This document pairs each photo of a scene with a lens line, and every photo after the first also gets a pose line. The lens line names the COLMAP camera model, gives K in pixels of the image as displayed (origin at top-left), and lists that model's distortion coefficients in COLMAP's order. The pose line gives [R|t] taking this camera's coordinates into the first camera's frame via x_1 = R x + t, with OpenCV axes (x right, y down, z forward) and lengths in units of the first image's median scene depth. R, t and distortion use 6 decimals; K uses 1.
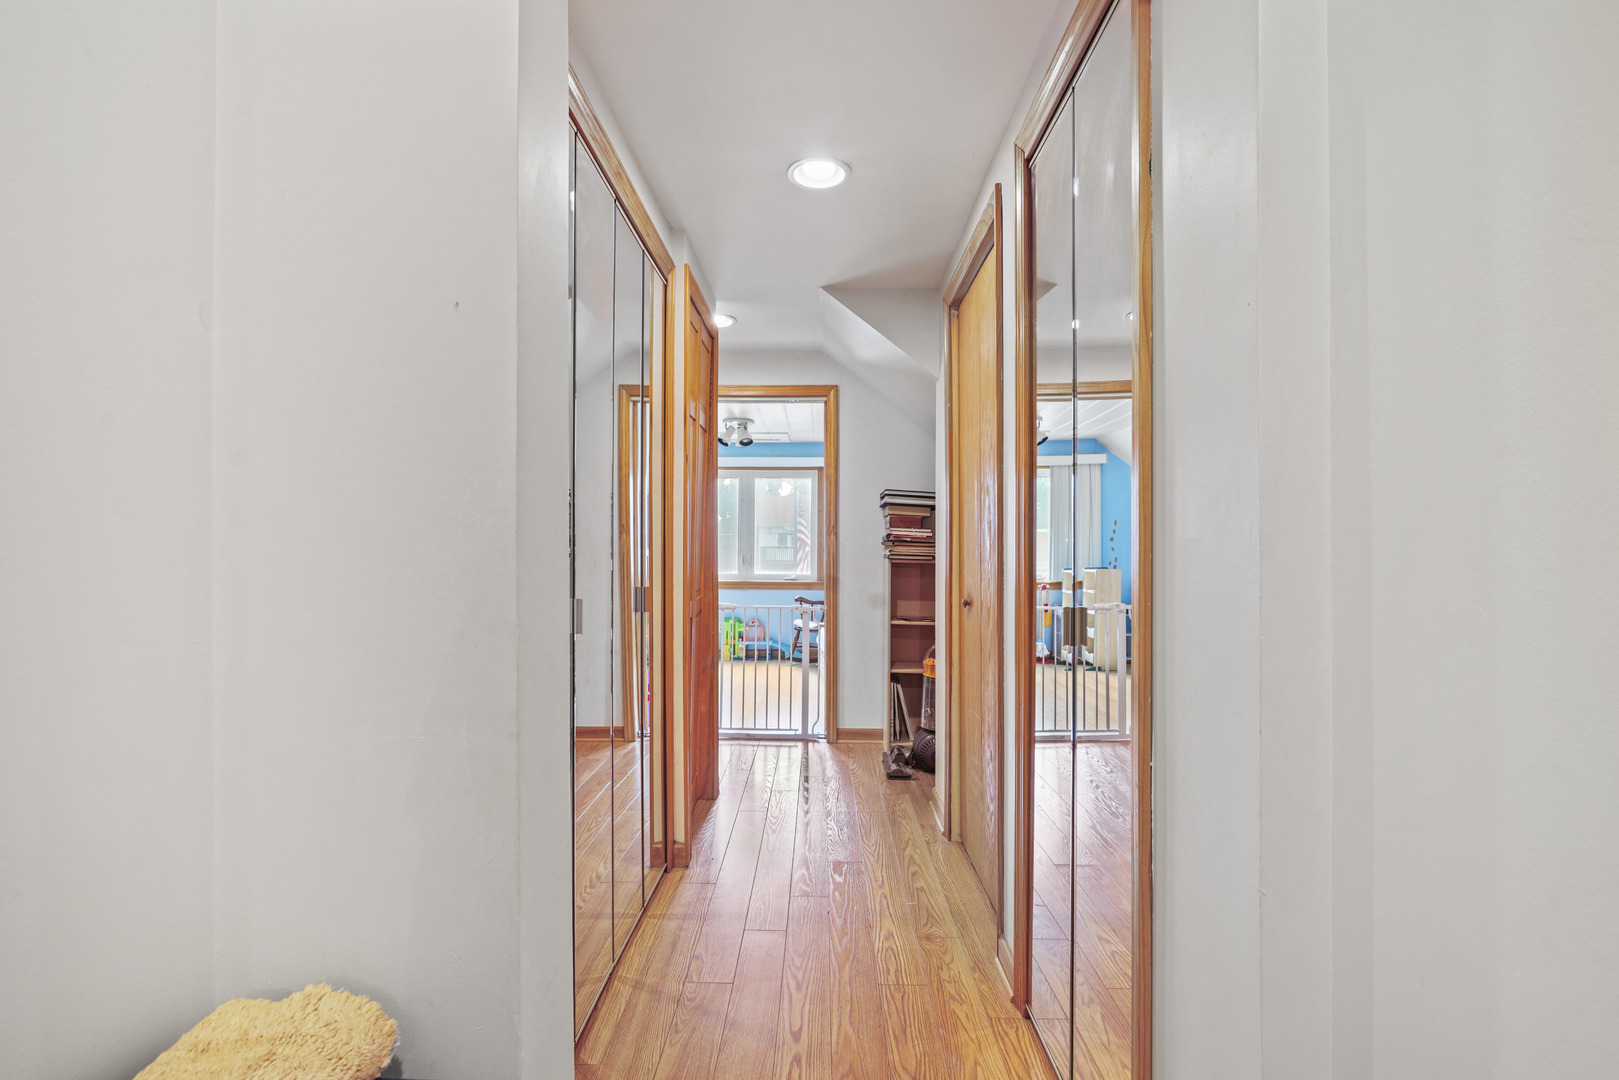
lens RADIAL K [[722.3, 0, 809.2], [0, 722.3, 540.2], [0, 0, 1]] dist [-0.006838, 0.002275]
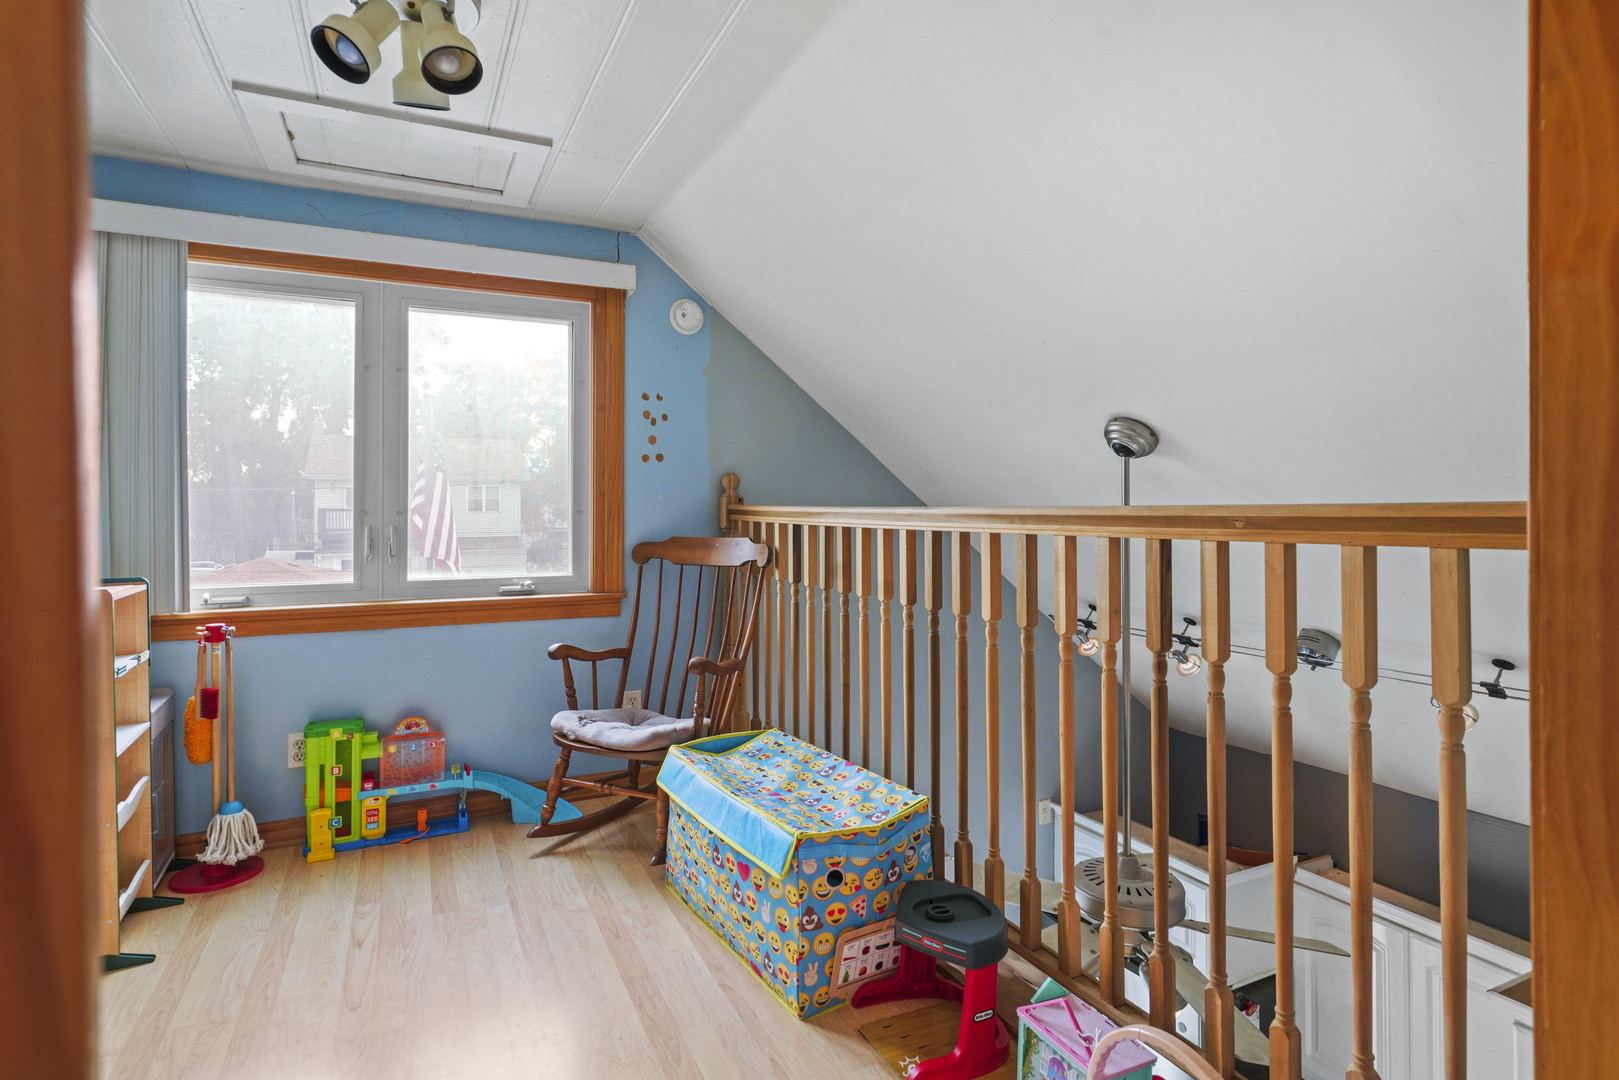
lens RADIAL K [[837.4, 0, 810.2], [0, 837.4, 504.6], [0, 0, 1]] dist [0.000813, -0.001664]
pose [[0.891550, -0.003970, 0.452905, -0.088059], [0.002796, 0.999991, 0.003263, 0.009719], [-0.452914, -0.001643, 0.891553, 0.569823]]
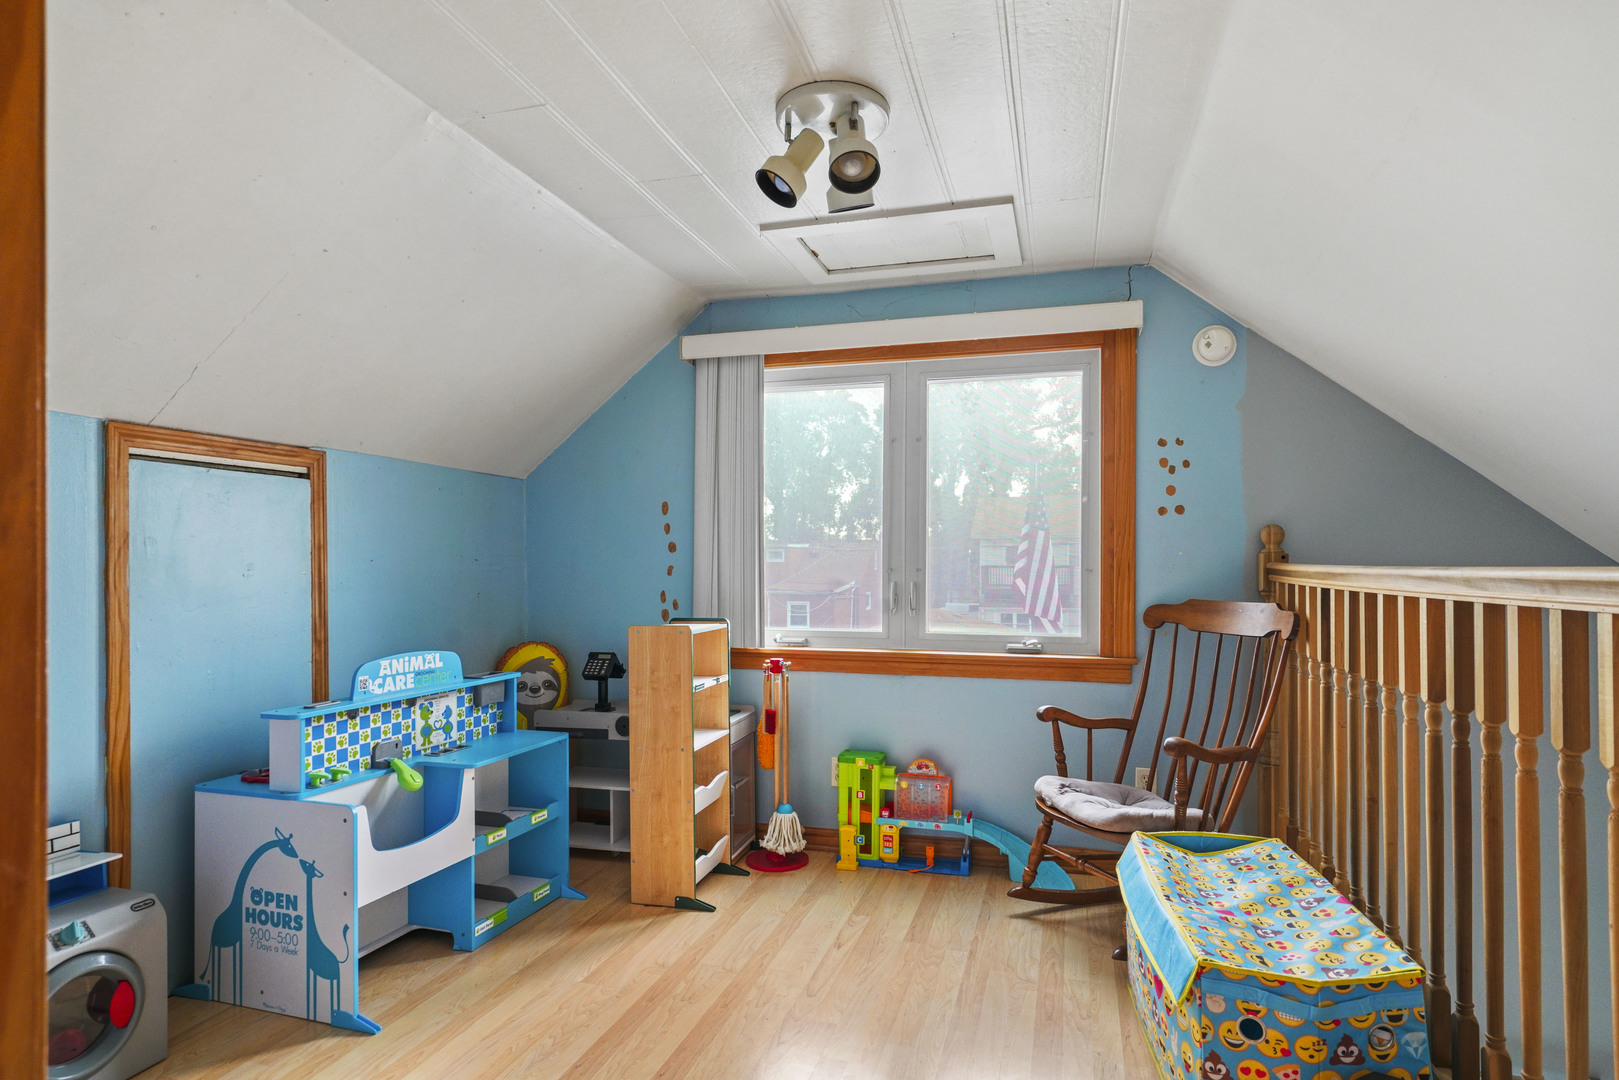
lens RADIAL K [[879.0, 0, 810.8], [0, 879.0, 555.9], [0, 0, 1]] dist [0.002139, 0.000267]
pose [[0.965223, -0.005591, -0.261370, -0.014143], [0.004085, 0.999972, -0.006304, 0.009678], [0.261397, 0.005017, 0.965218, 0.557562]]
